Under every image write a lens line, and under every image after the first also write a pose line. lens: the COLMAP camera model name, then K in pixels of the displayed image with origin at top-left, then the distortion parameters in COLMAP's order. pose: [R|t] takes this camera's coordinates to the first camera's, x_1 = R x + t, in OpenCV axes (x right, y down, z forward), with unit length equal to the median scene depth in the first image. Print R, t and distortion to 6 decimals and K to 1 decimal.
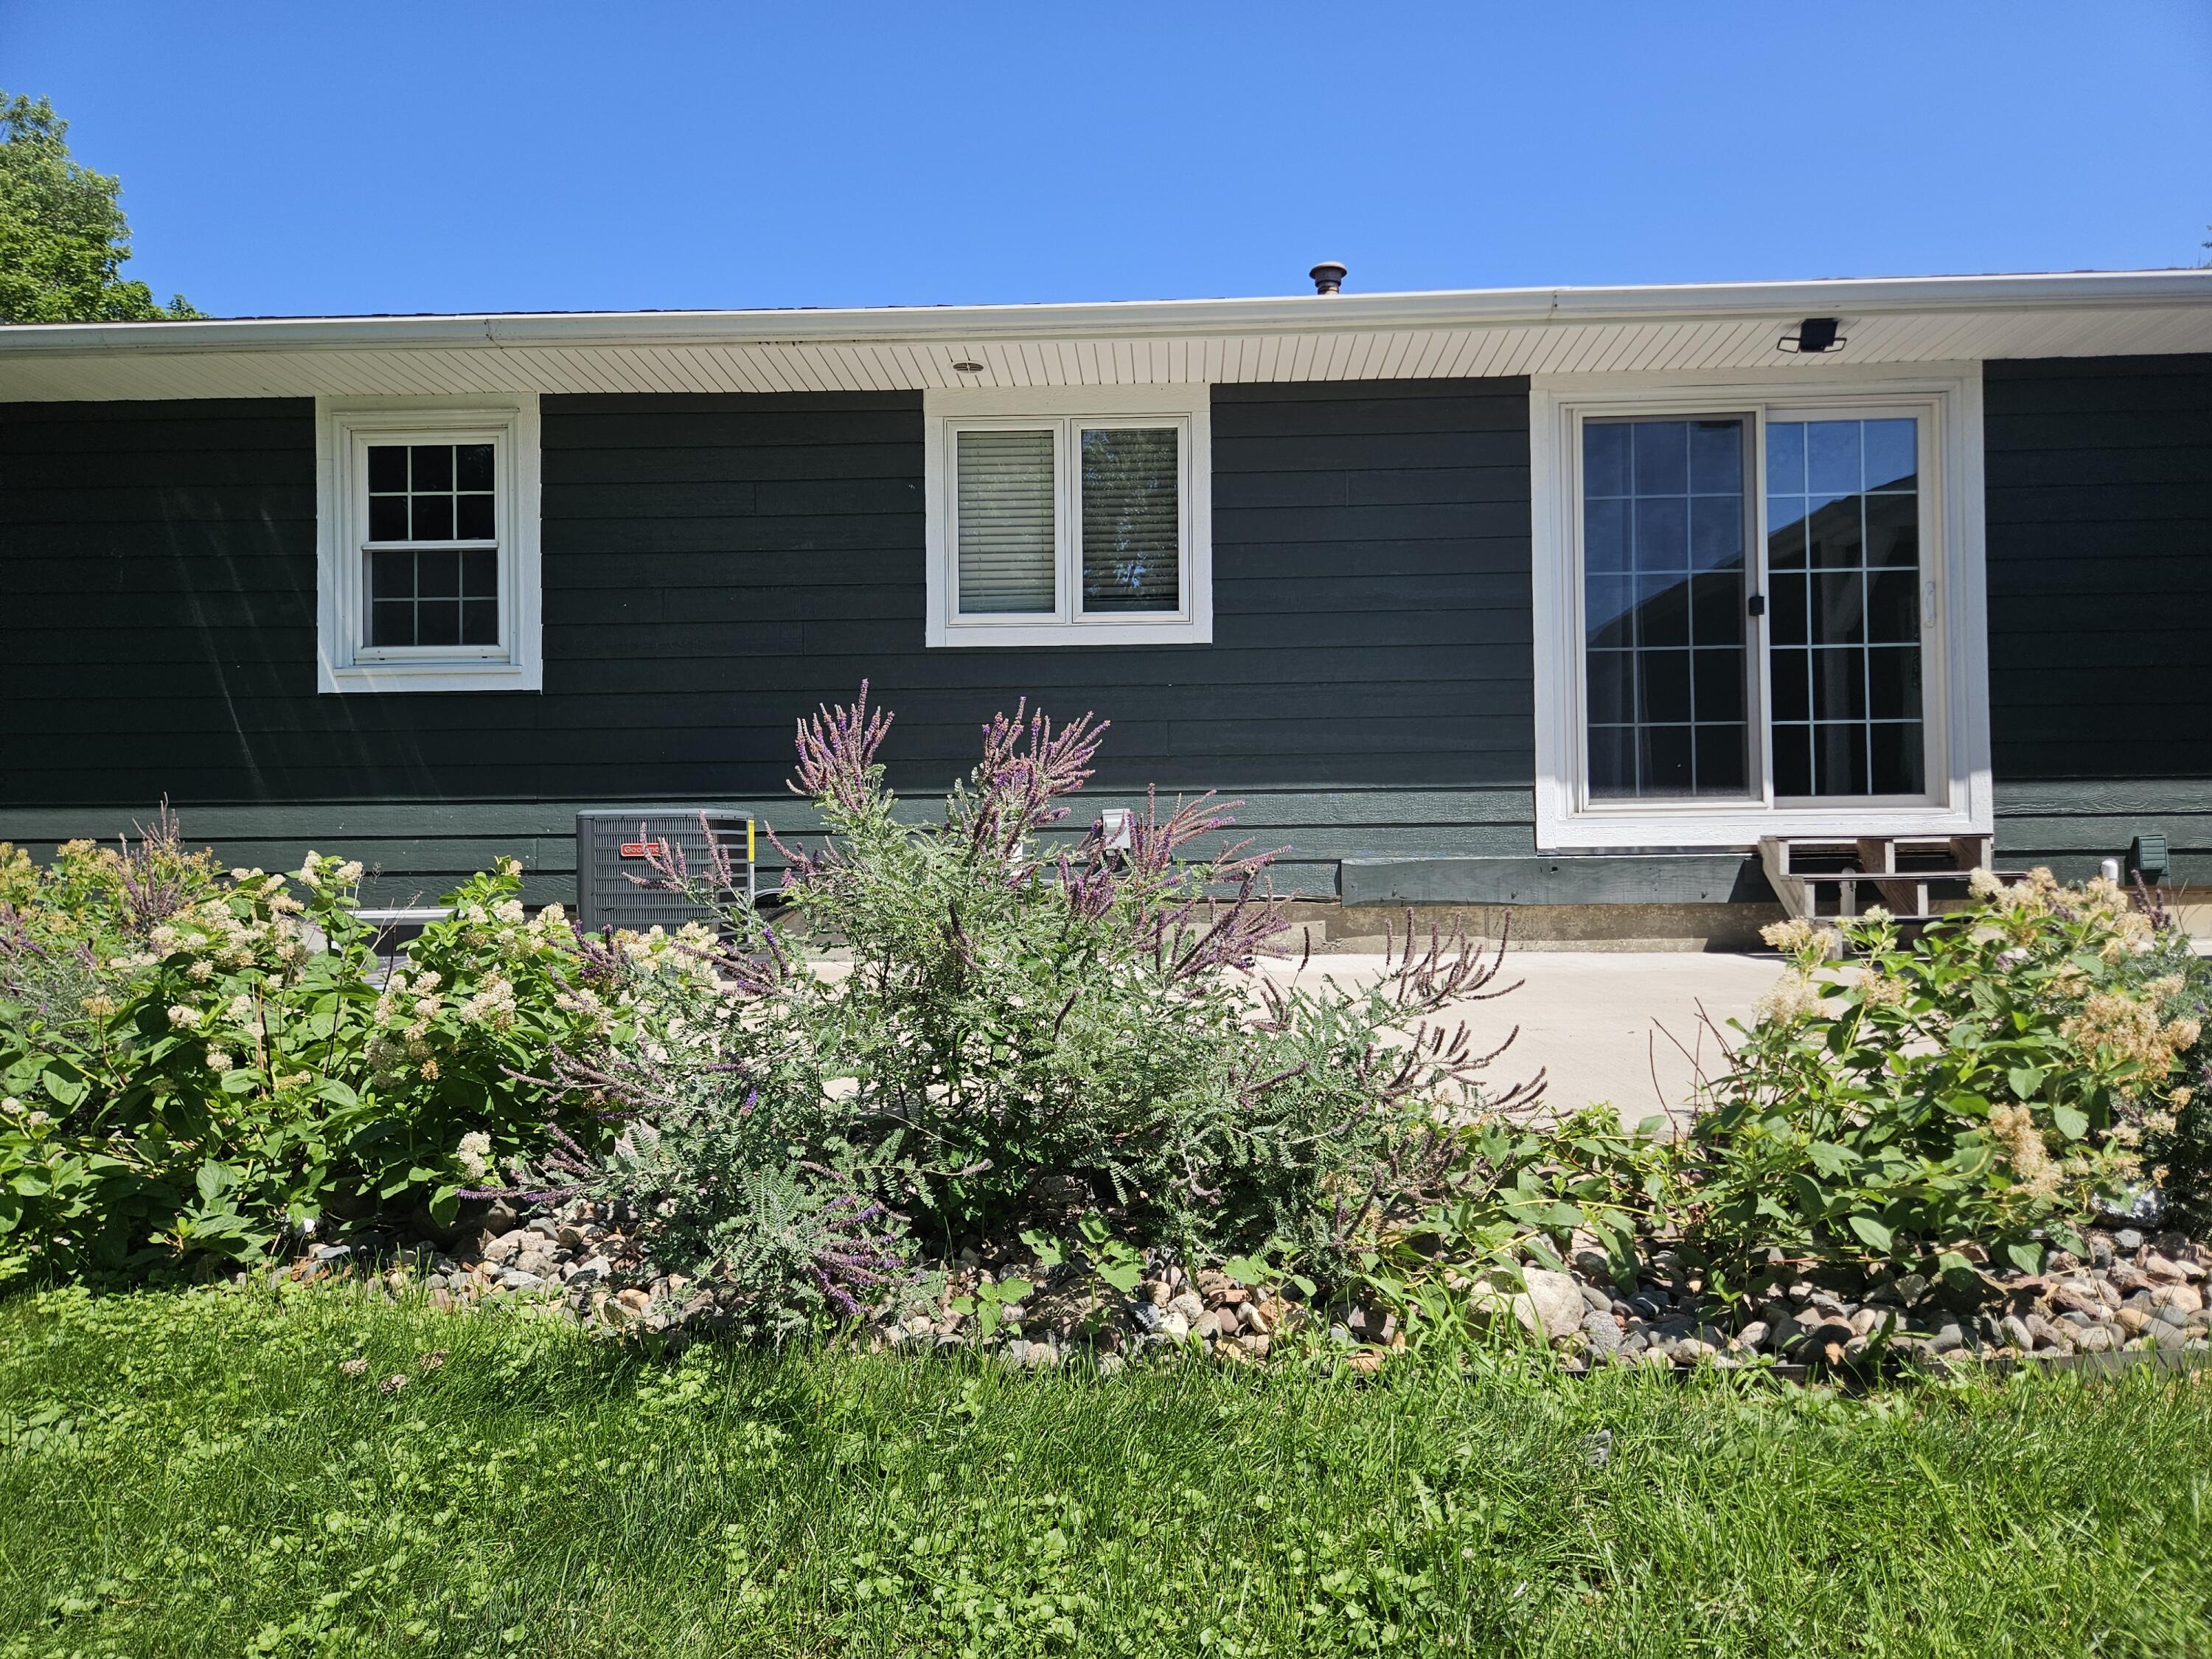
lens RADIAL K [[1446.0, 0, 1106.0], [0, 1446.0, 829.5], [0, 0, 1]] dist [0.063324, -0.047649]
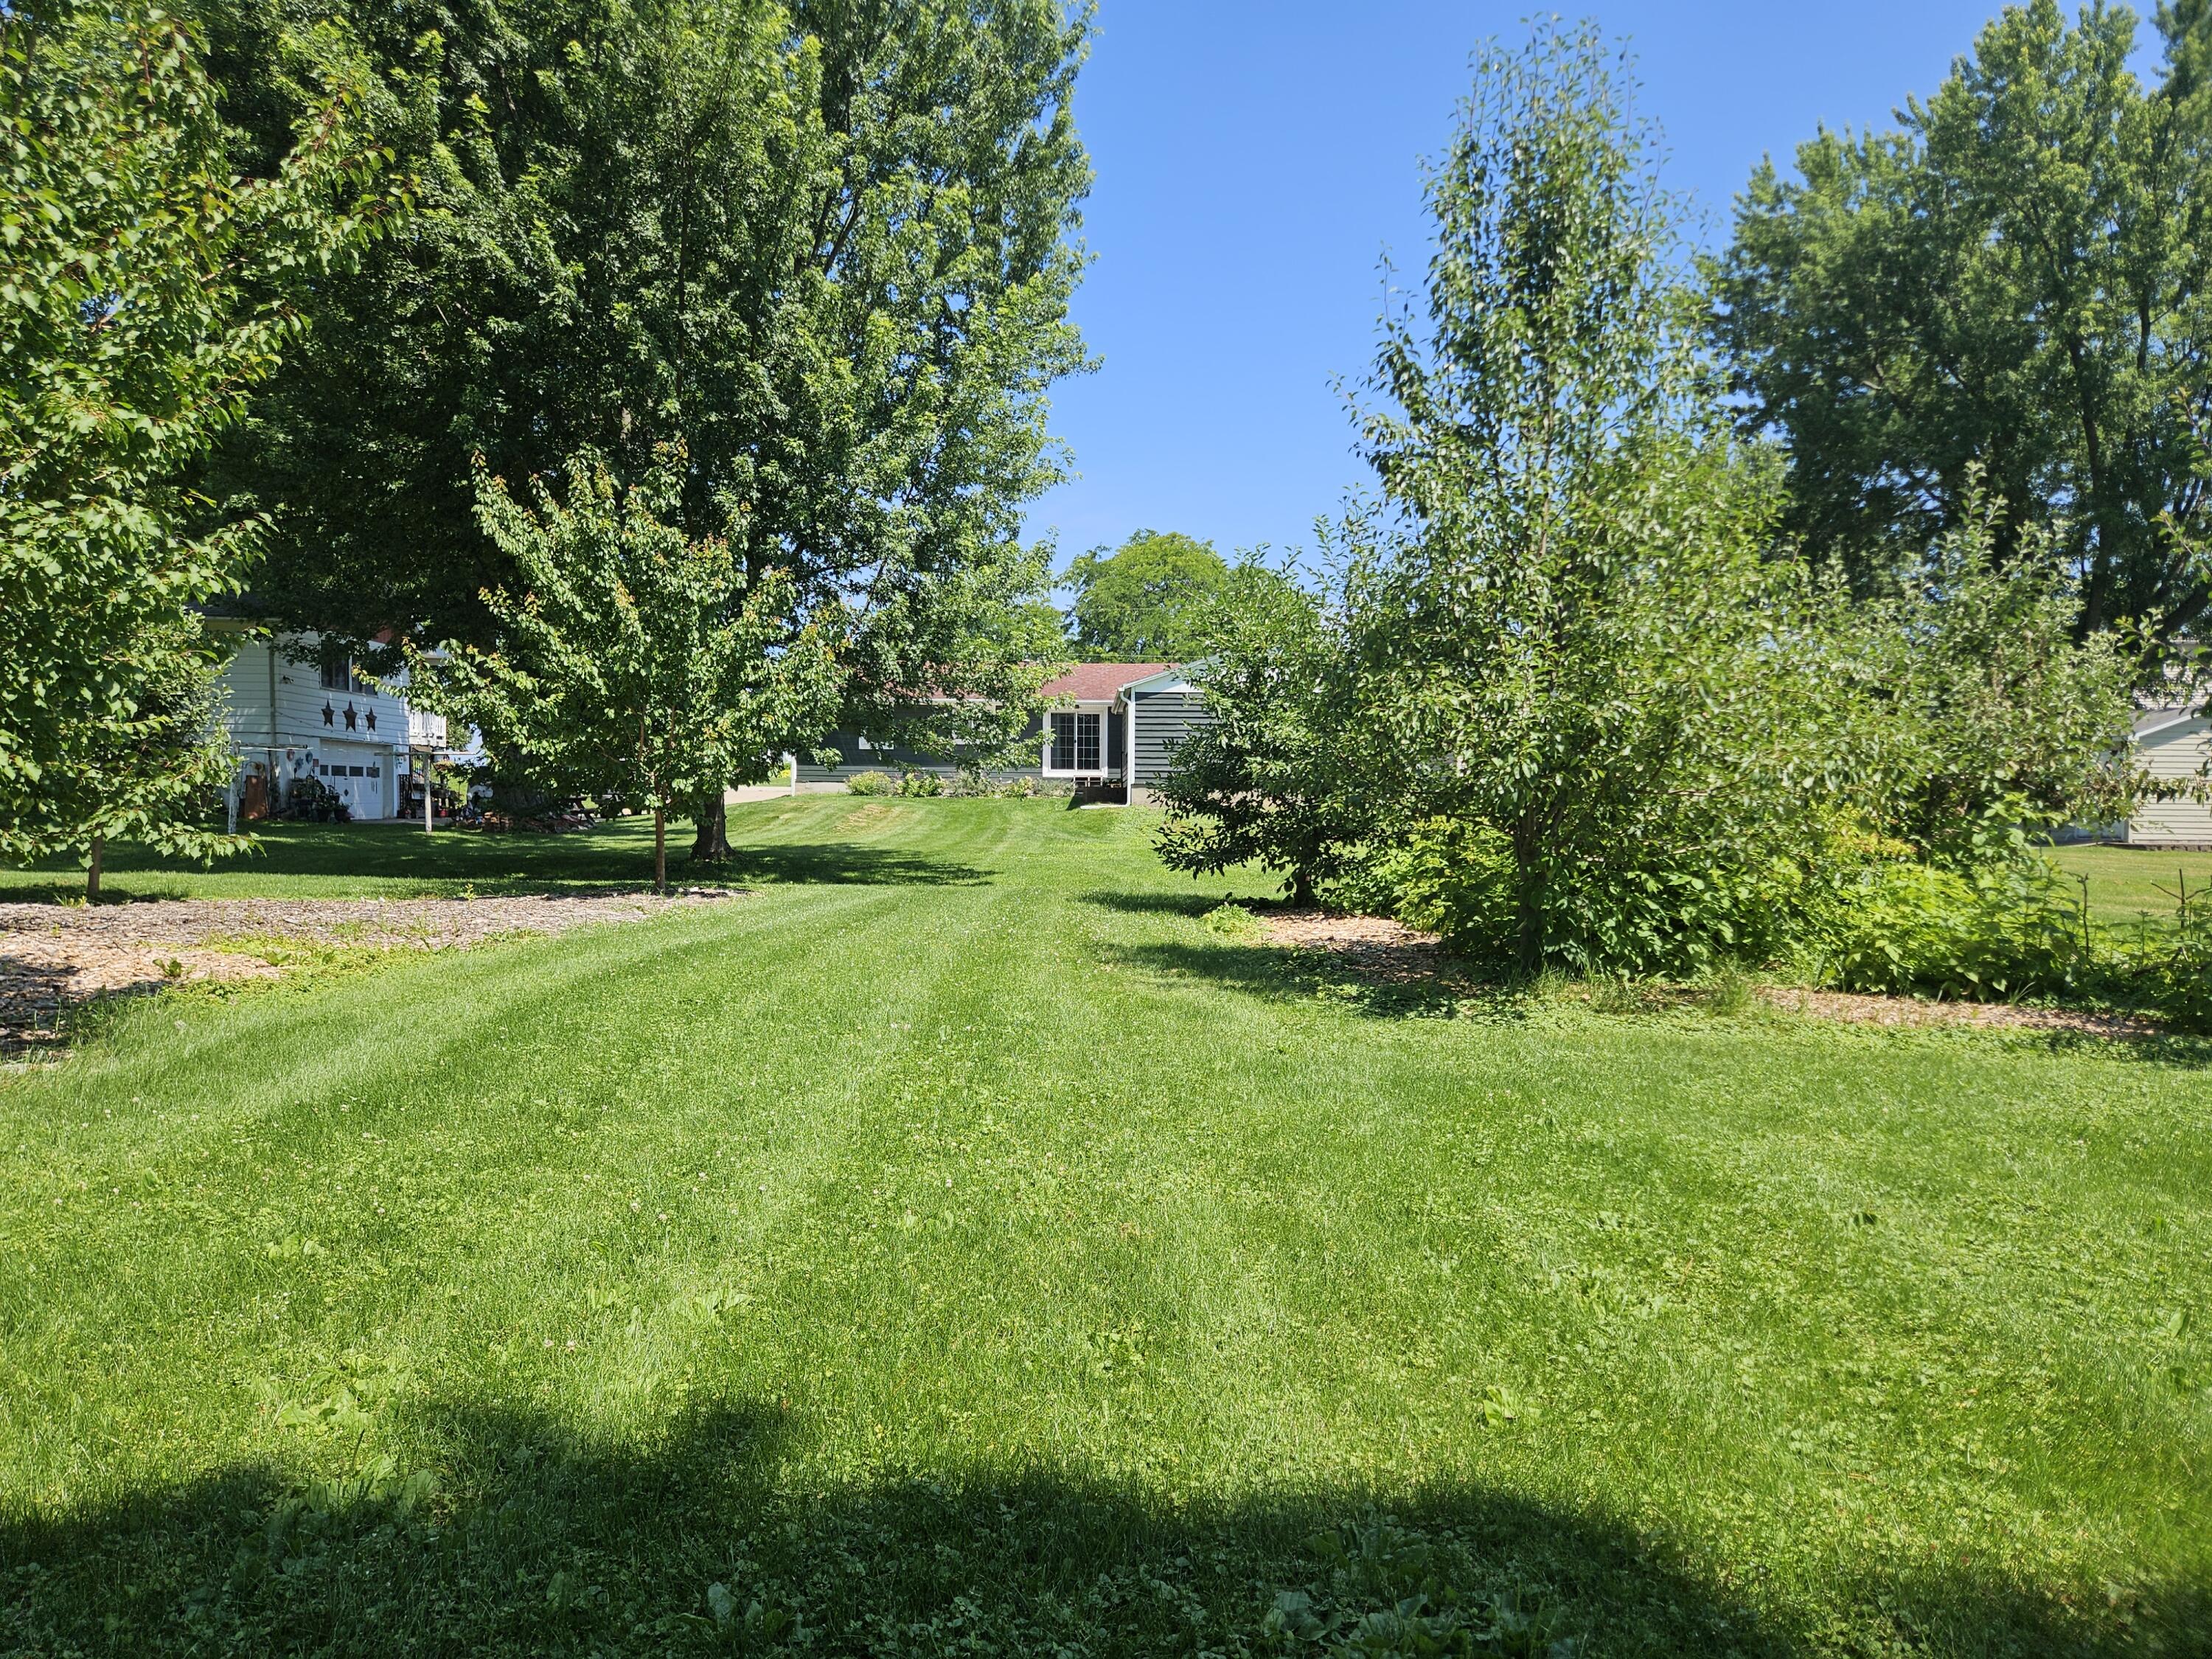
lens RADIAL K [[1446.0, 0, 1106.0], [0, 1446.0, 829.5], [0, 0, 1]] dist [0.063324, -0.047649]
pose [[0.997433, 0.016663, 0.069638, 0.118415], [-0.019471, 0.999016, 0.039842, -0.012888], [-0.068906, -0.041095, 0.996776, -5.585024]]
